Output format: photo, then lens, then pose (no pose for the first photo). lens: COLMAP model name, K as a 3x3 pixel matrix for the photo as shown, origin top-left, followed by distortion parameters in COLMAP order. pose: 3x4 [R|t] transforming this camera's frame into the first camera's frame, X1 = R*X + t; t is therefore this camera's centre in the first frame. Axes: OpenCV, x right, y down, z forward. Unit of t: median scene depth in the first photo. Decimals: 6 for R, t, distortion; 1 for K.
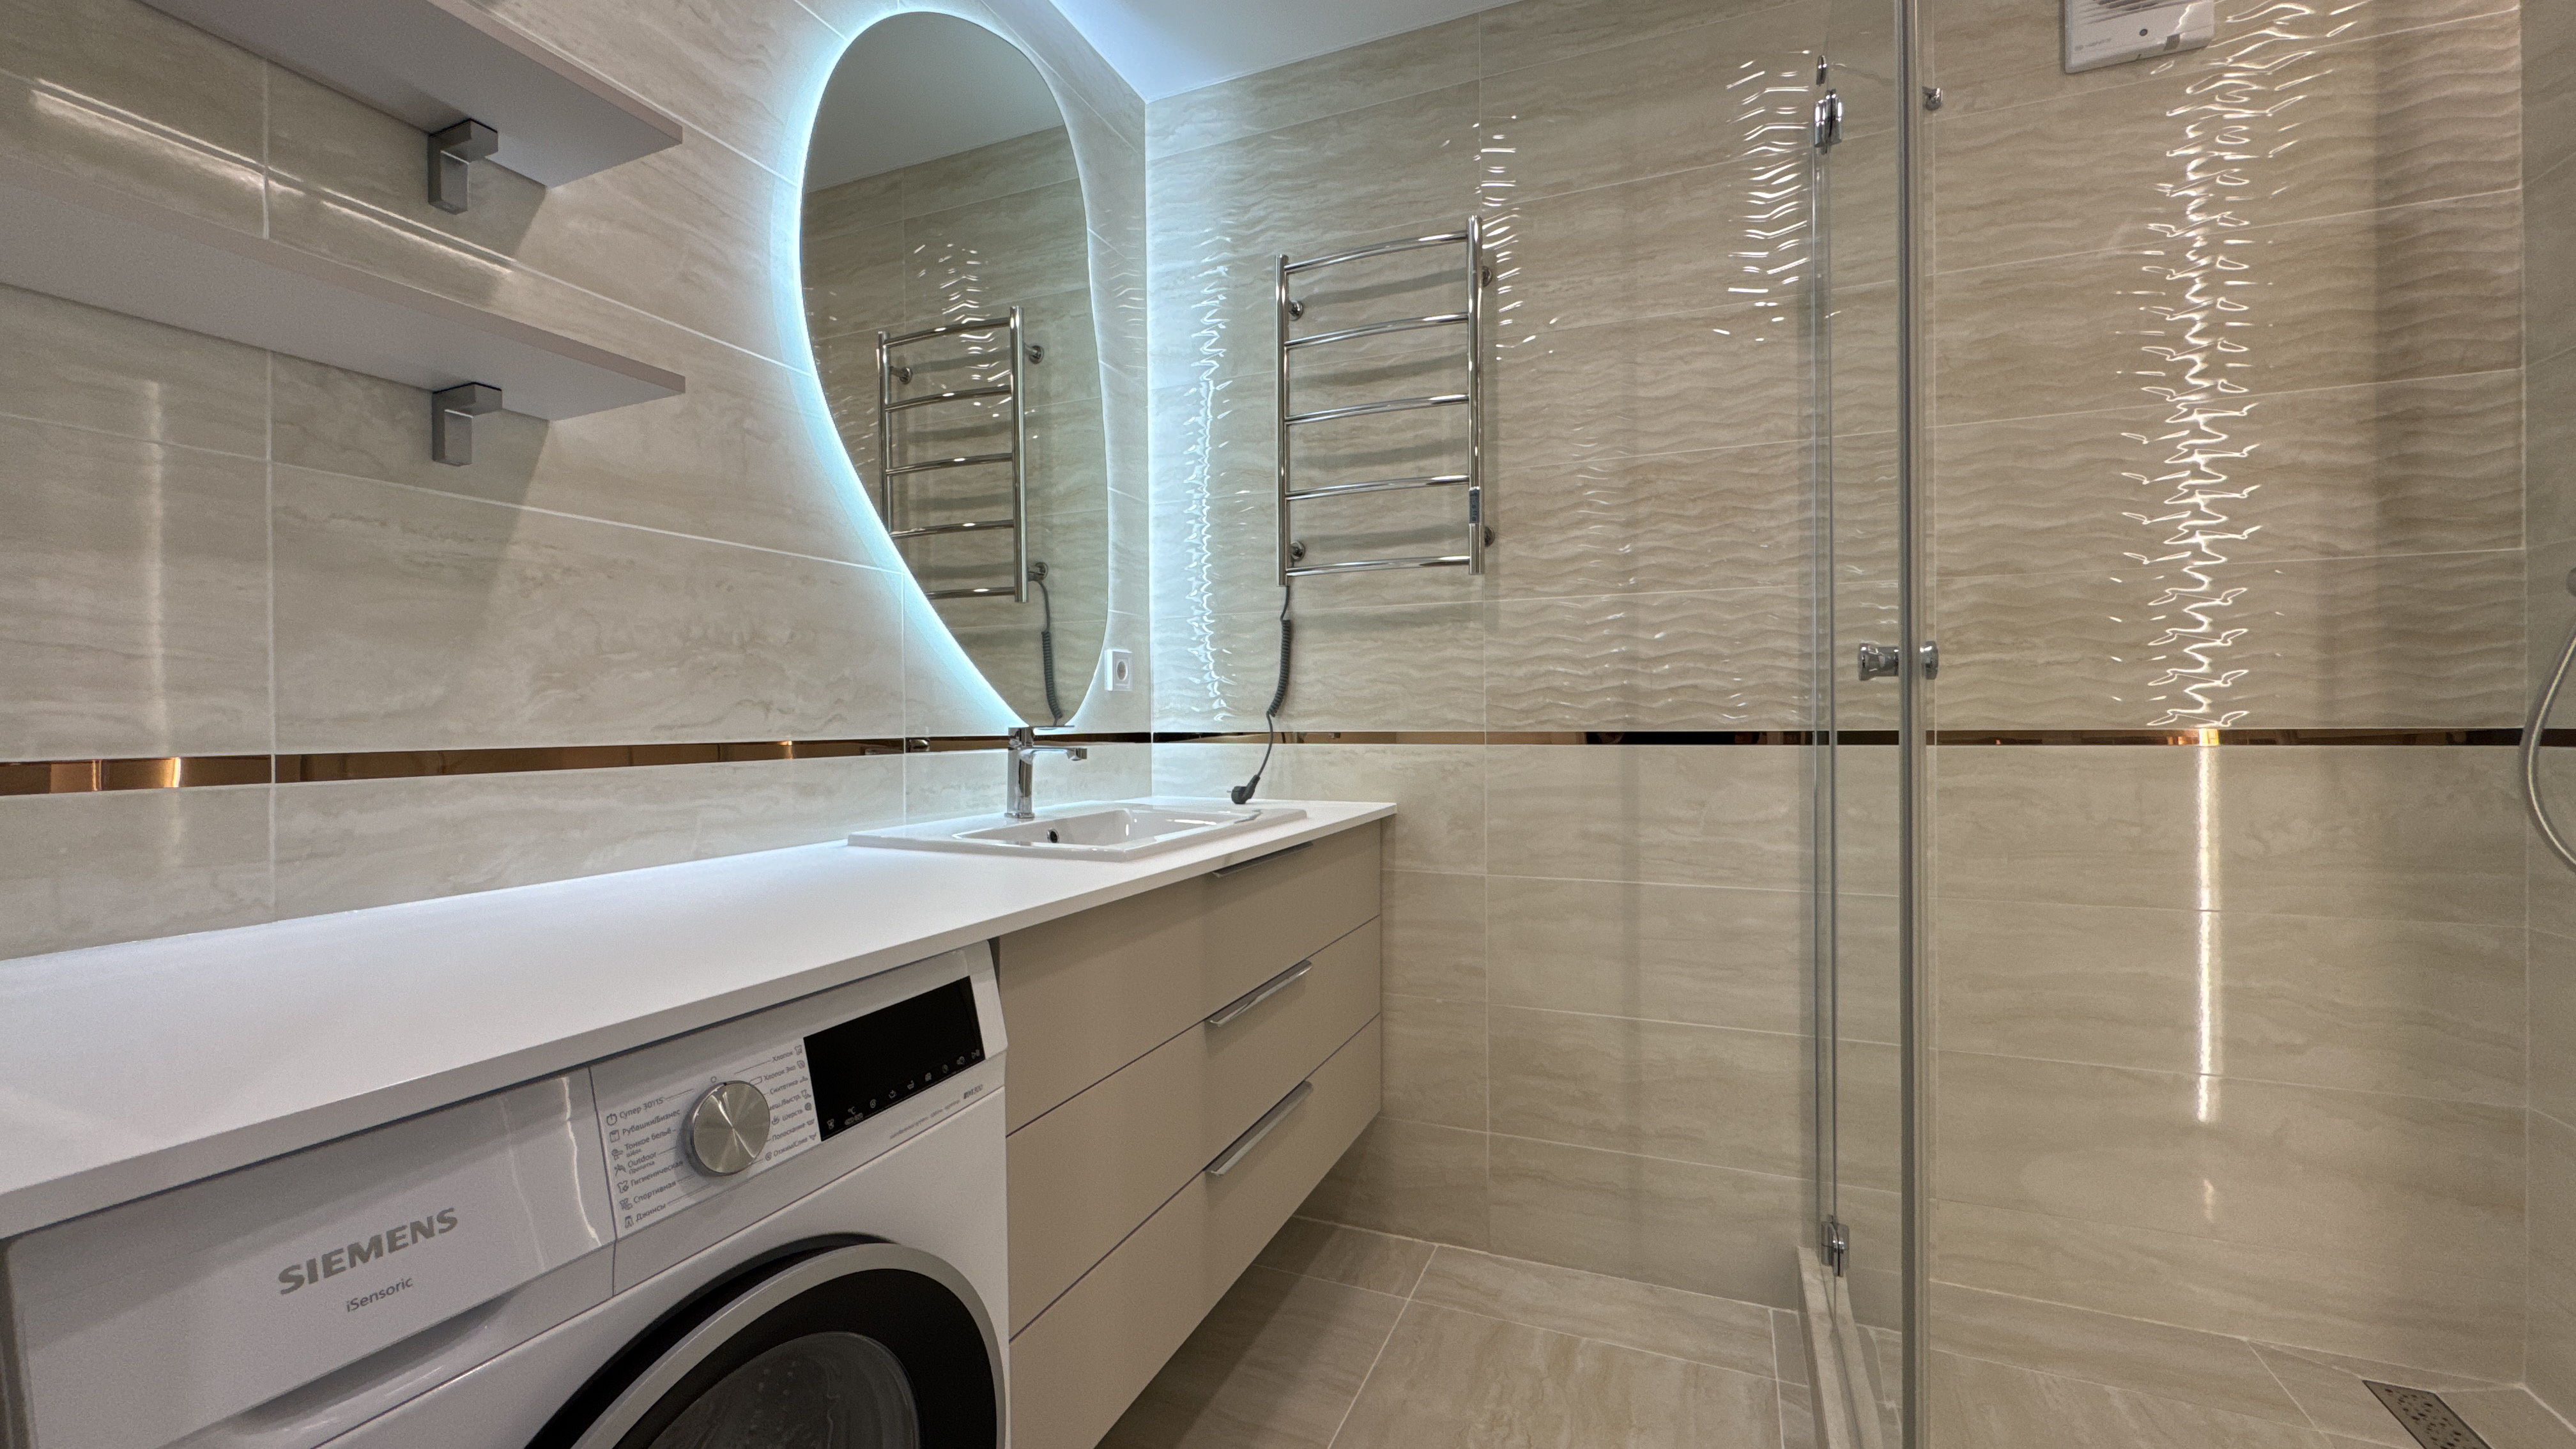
lens RADIAL K [[1026.1, 0, 1291.5], [0, 1026.1, 725.5], [0, 0, 1]] dist [-0.003066, 0.000391]
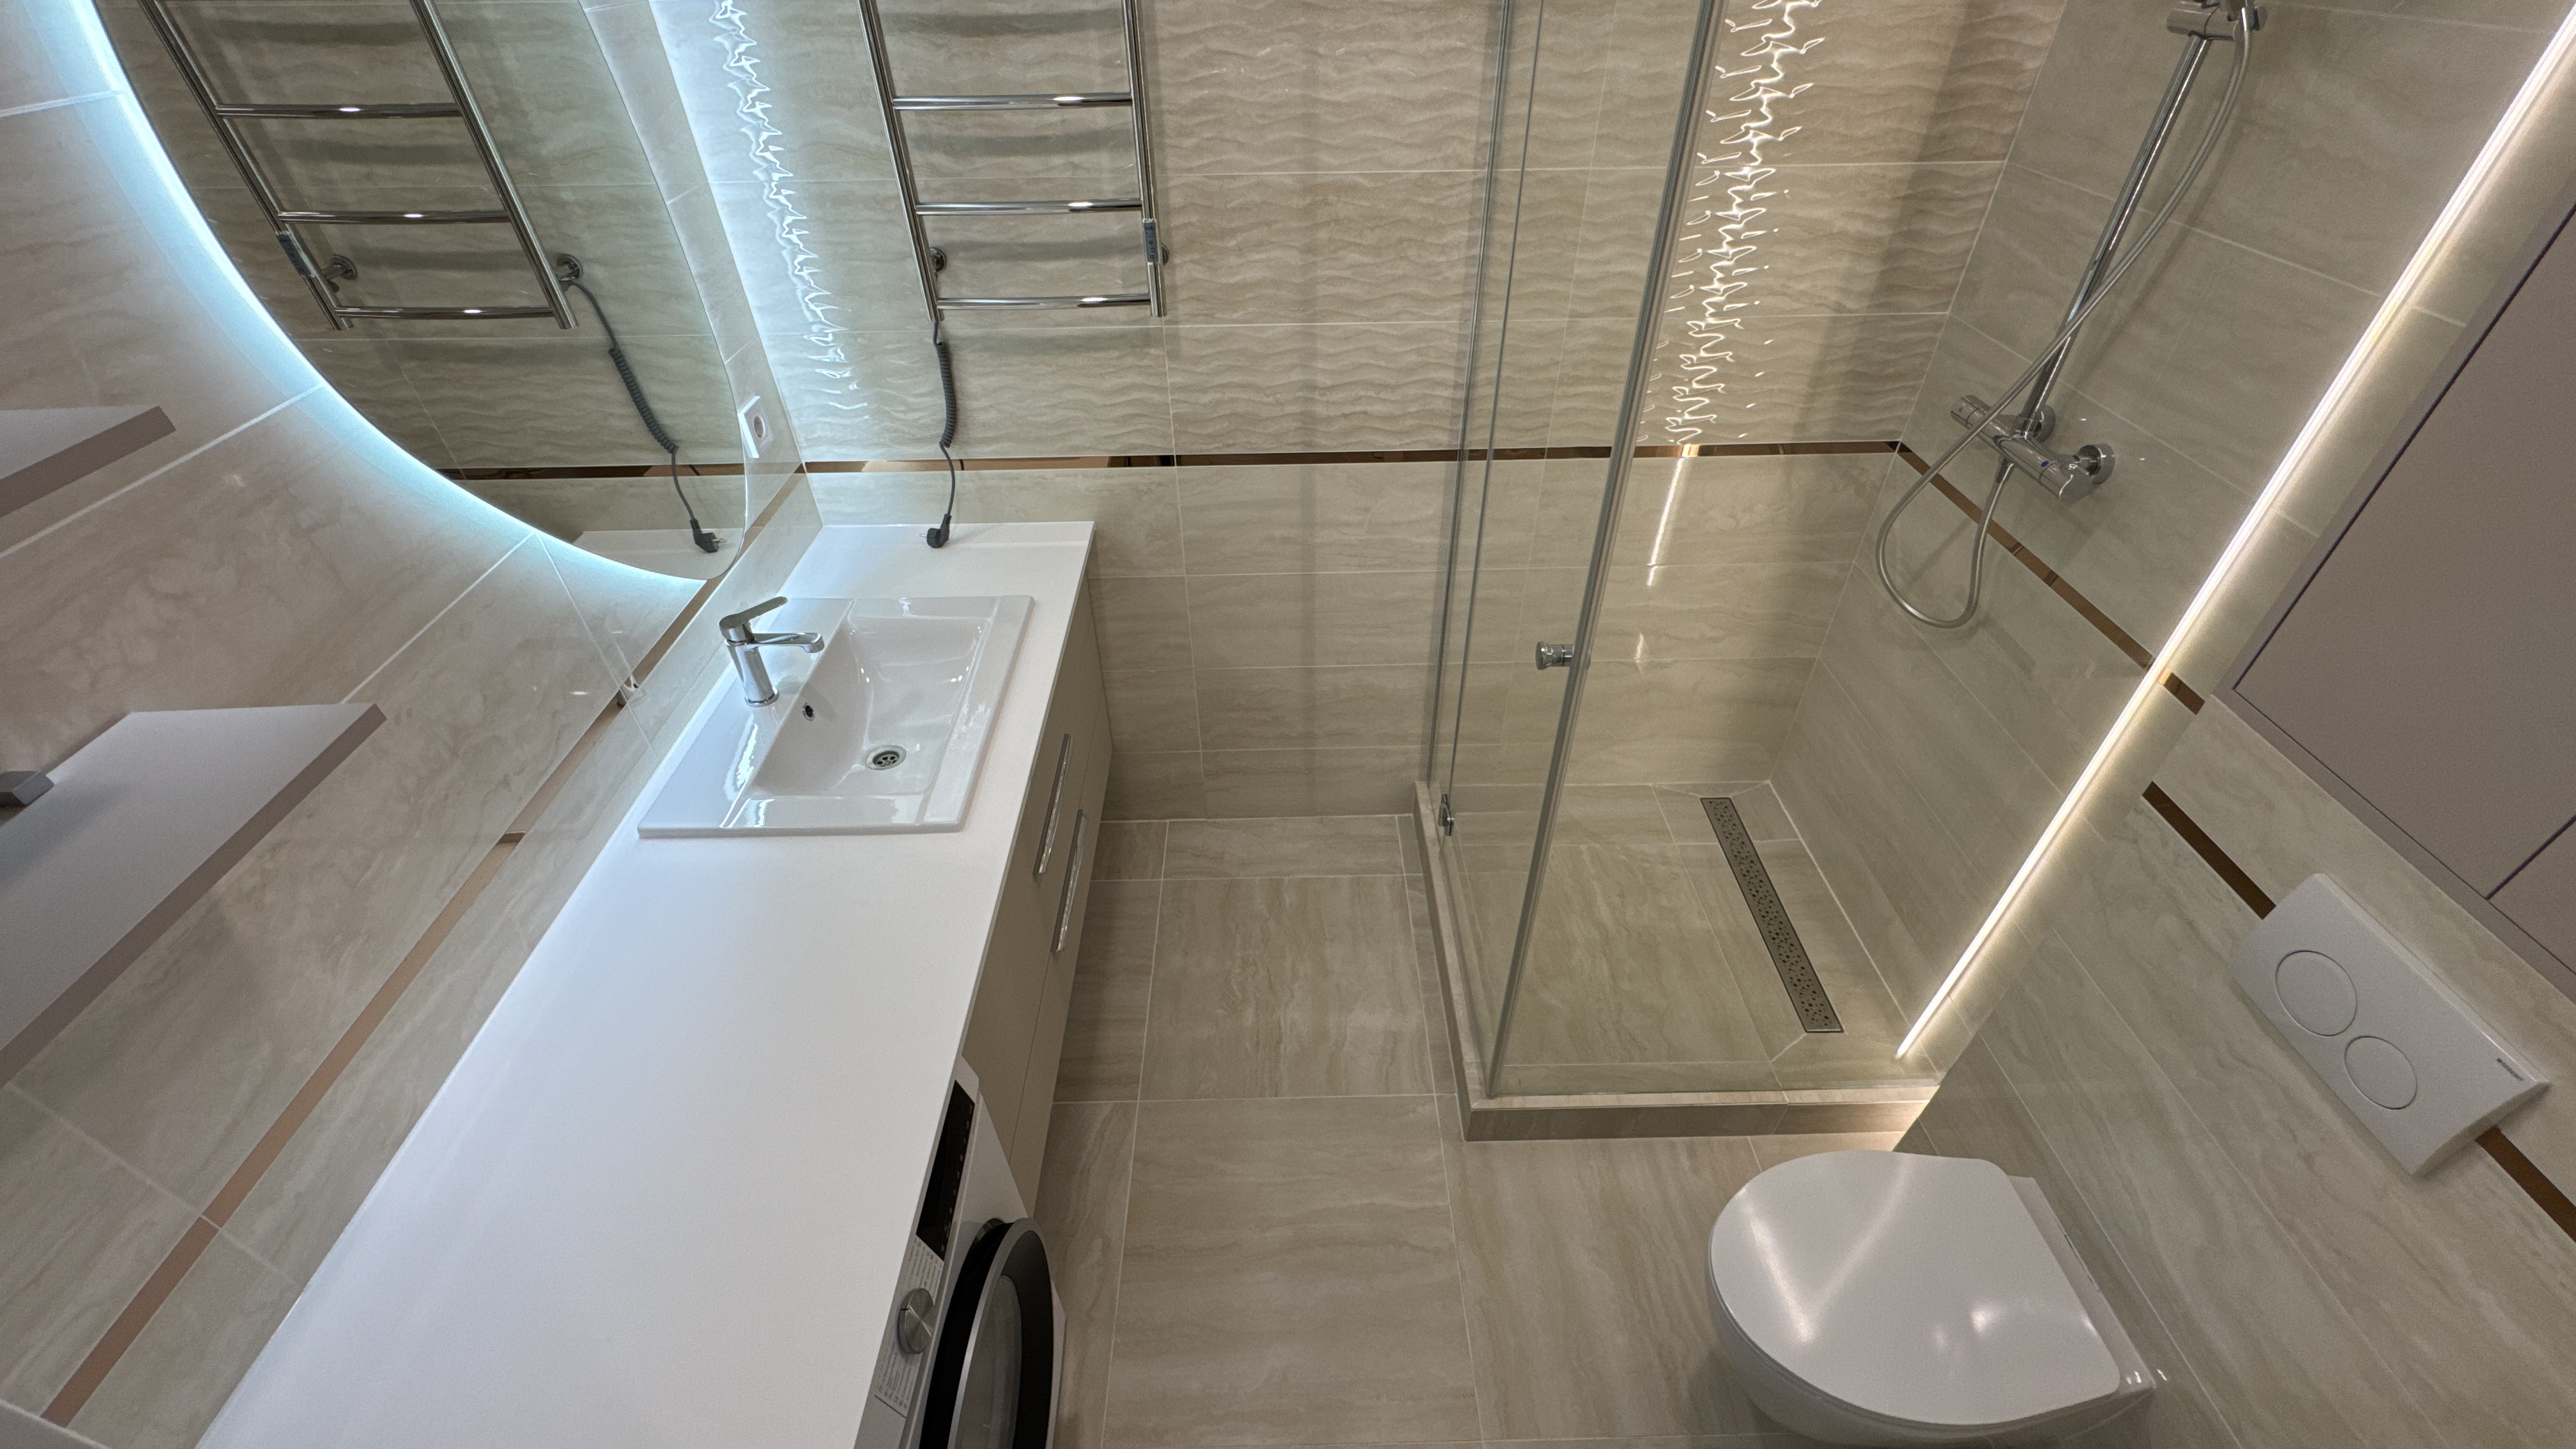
lens RADIAL K [[1026.1, 0, 1291.5], [0, 1026.1, 725.2], [0, 0, 1]] dist [-0.003066, 0.000391]
pose [[0.914931, -0.256468, 0.311651, -0.106061], [0.005847, 0.780497, 0.625132, -0.476175], [-0.403569, -0.570130, 0.715600, 0.066313]]
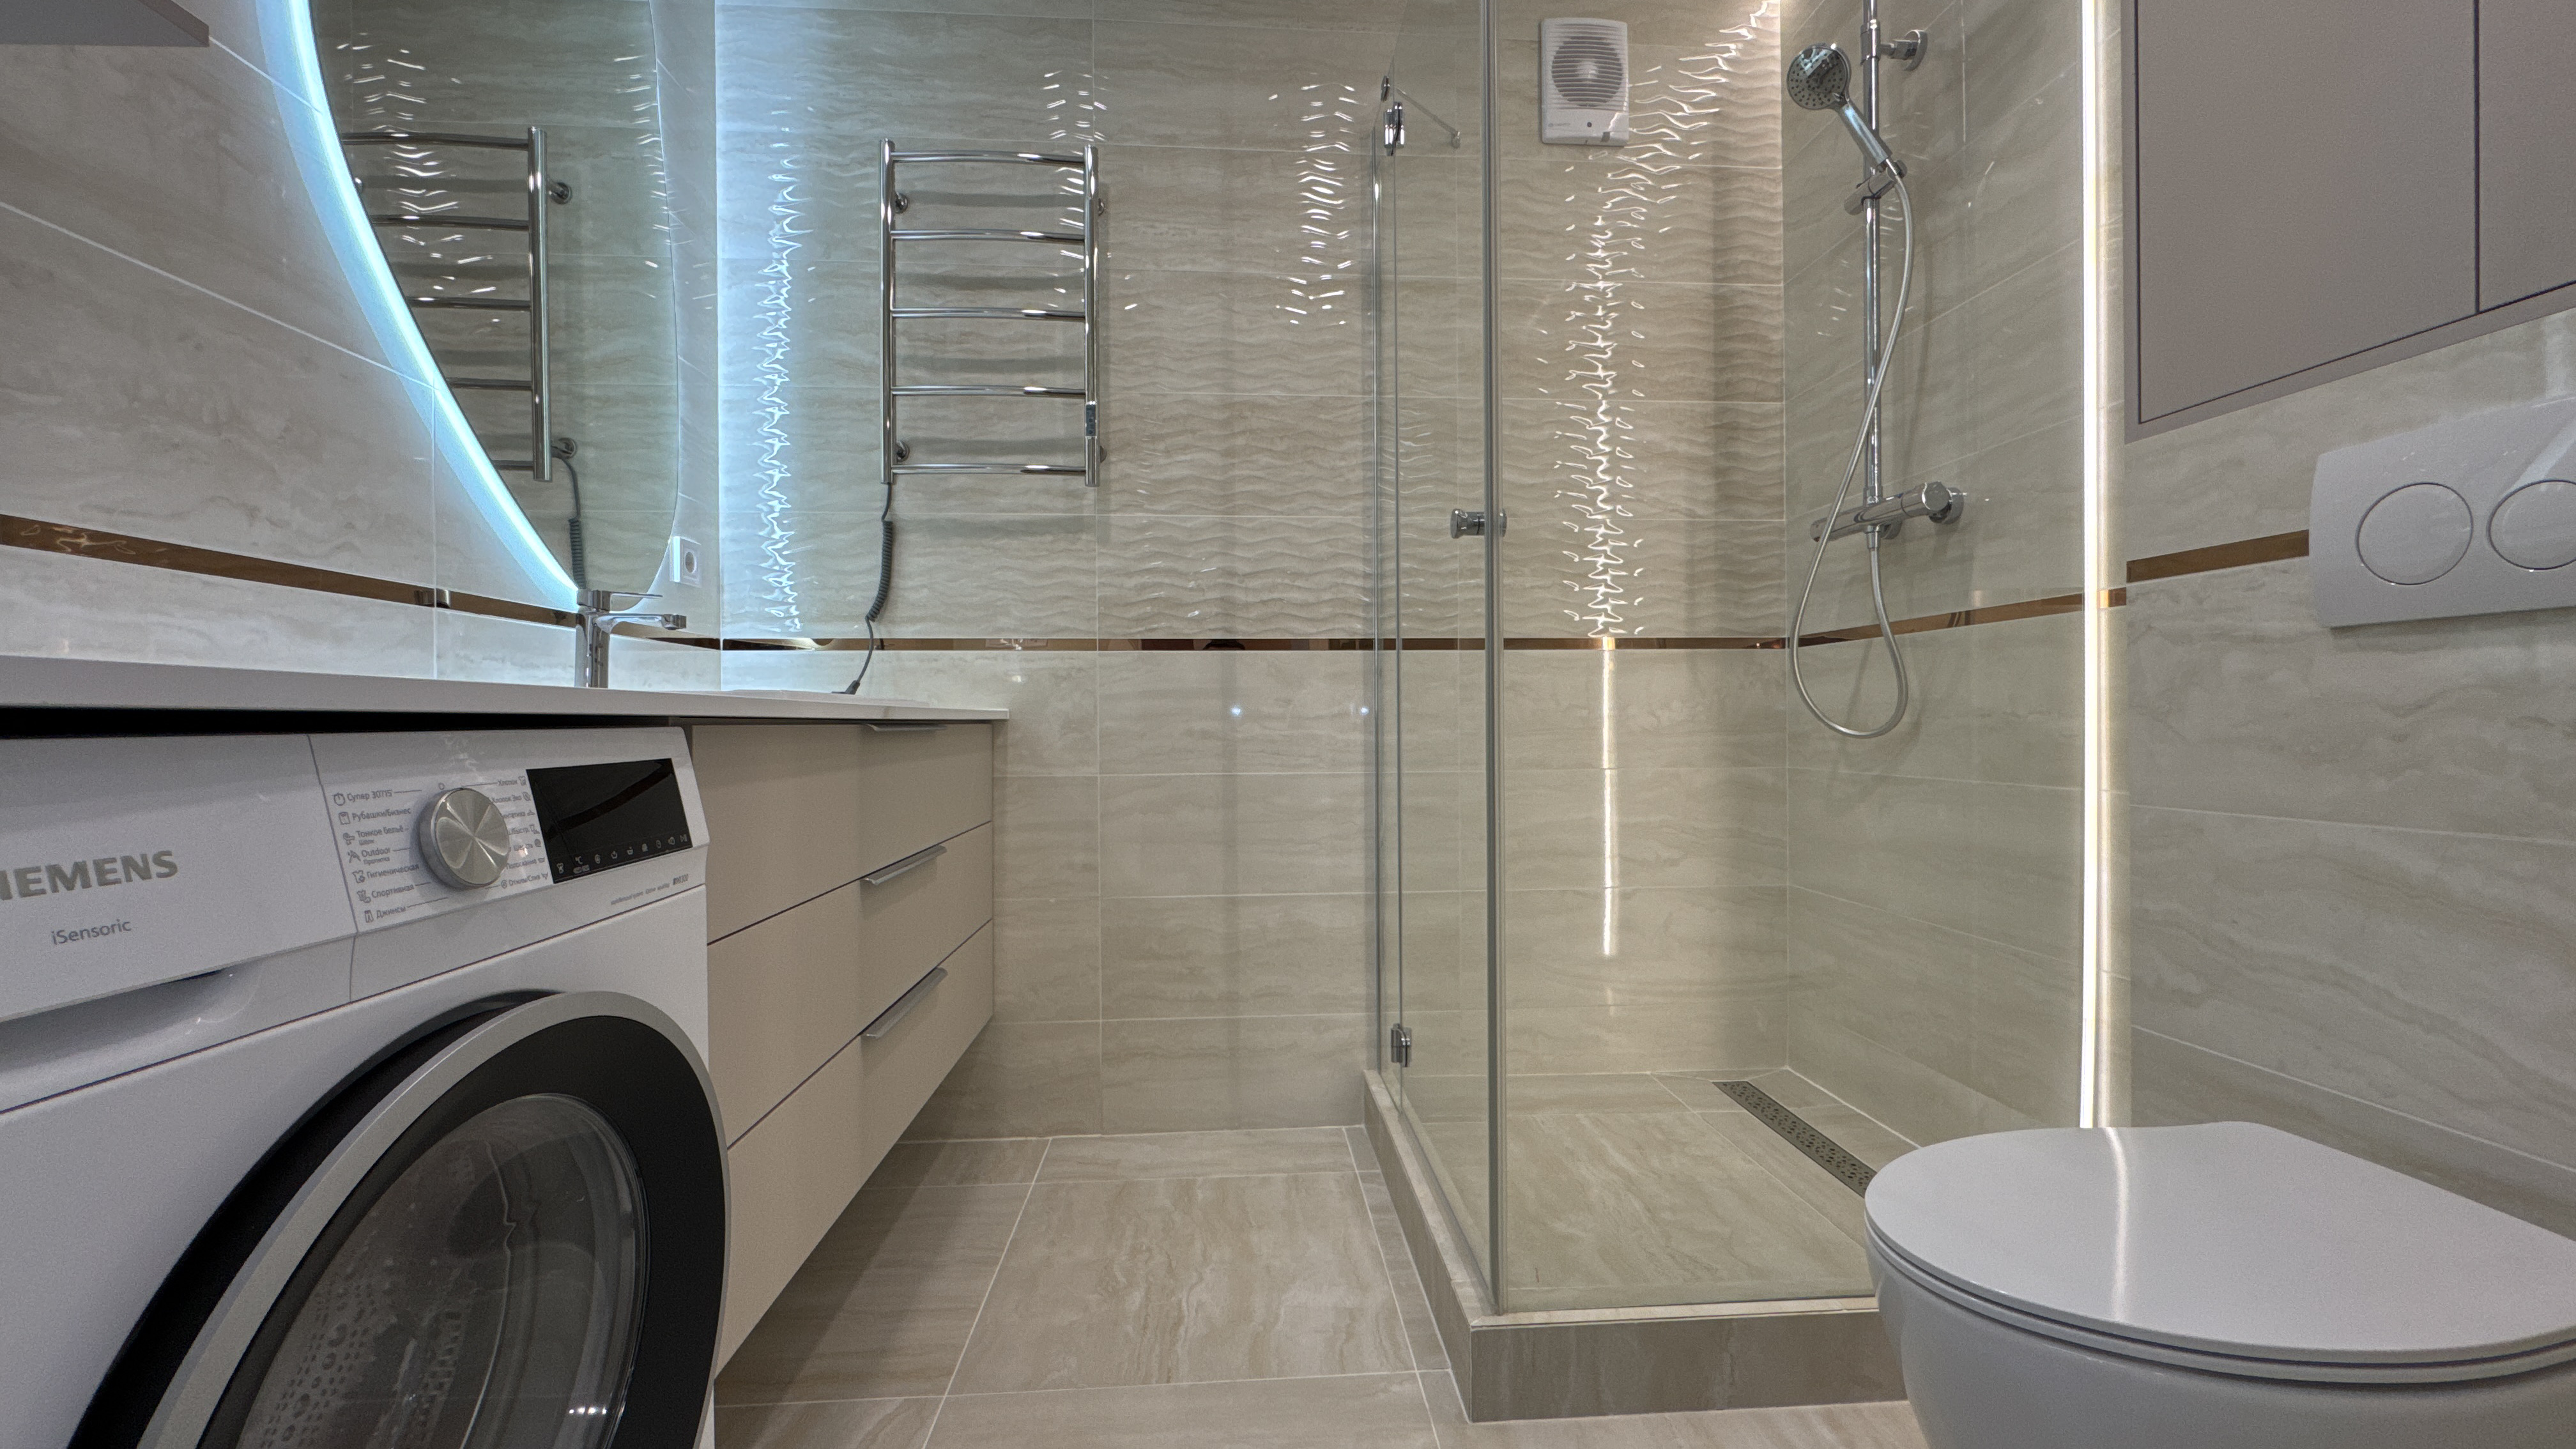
lens RADIAL K [[1026.1, 0, 1291.4], [0, 1026.1, 726.0], [0, 0, 1]] dist [-0.003066, 0.000391]
pose [[0.893992, -0.000266, 0.448083, -0.117308], [0.002853, 0.999983, -0.005098, 0.113510], [-0.448074, 0.005836, 0.893977, -0.033827]]
